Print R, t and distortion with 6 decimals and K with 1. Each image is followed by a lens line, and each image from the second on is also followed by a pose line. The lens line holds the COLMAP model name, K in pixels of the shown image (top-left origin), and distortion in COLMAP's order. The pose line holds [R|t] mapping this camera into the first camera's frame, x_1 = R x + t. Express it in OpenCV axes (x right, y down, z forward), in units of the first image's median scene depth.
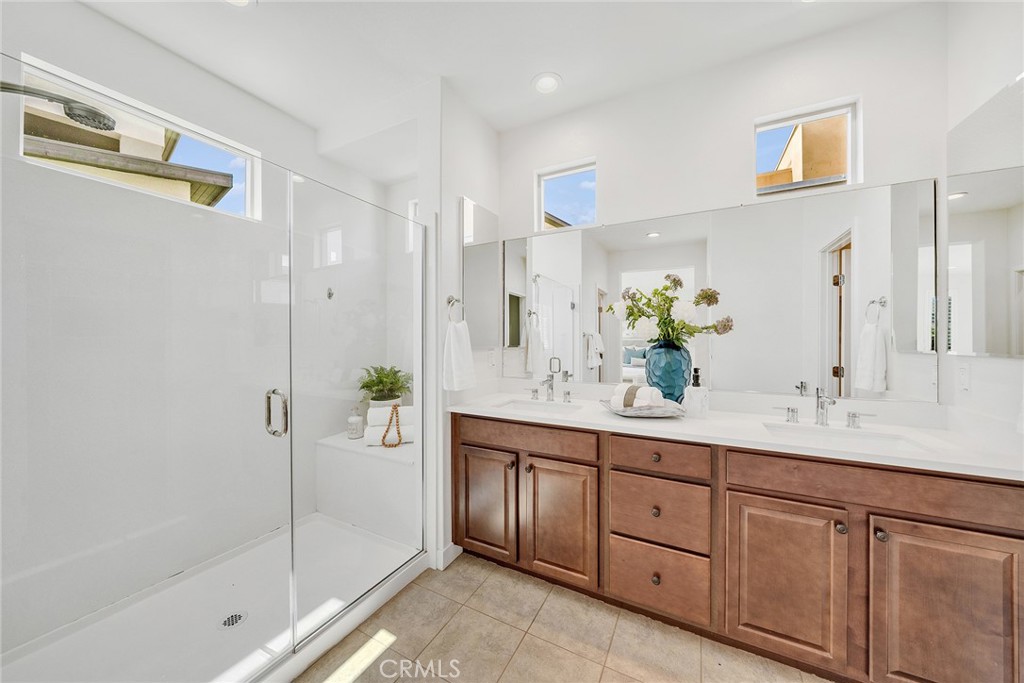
lens RADIAL K [[344.5, 0, 528.0], [0, 344.5, 340.8], [0, 0, 1]] dist [-0.007918, 0.000543]
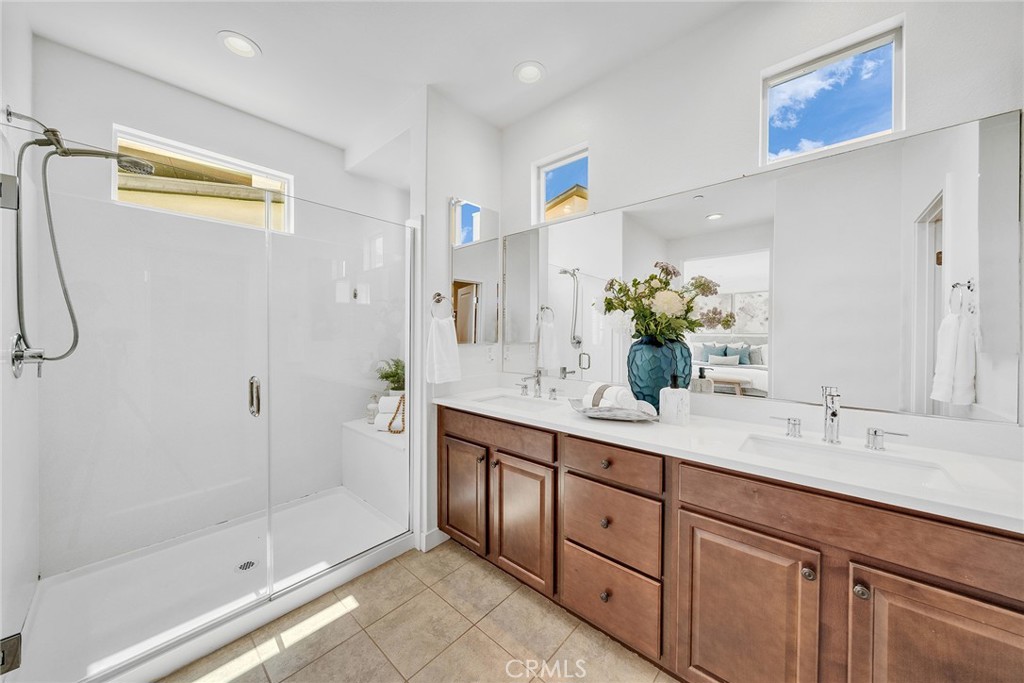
lens RADIAL K [[344.5, 0, 516.6], [0, 344.5, 337.6], [0, 0, 1]] dist [-0.007918, 0.000543]
pose [[0.970121, 0.002737, -0.242604, 0.326393], [-0.001527, 0.999985, 0.005177, -0.000688], [0.242615, -0.004652, 0.970112, 0.049845]]
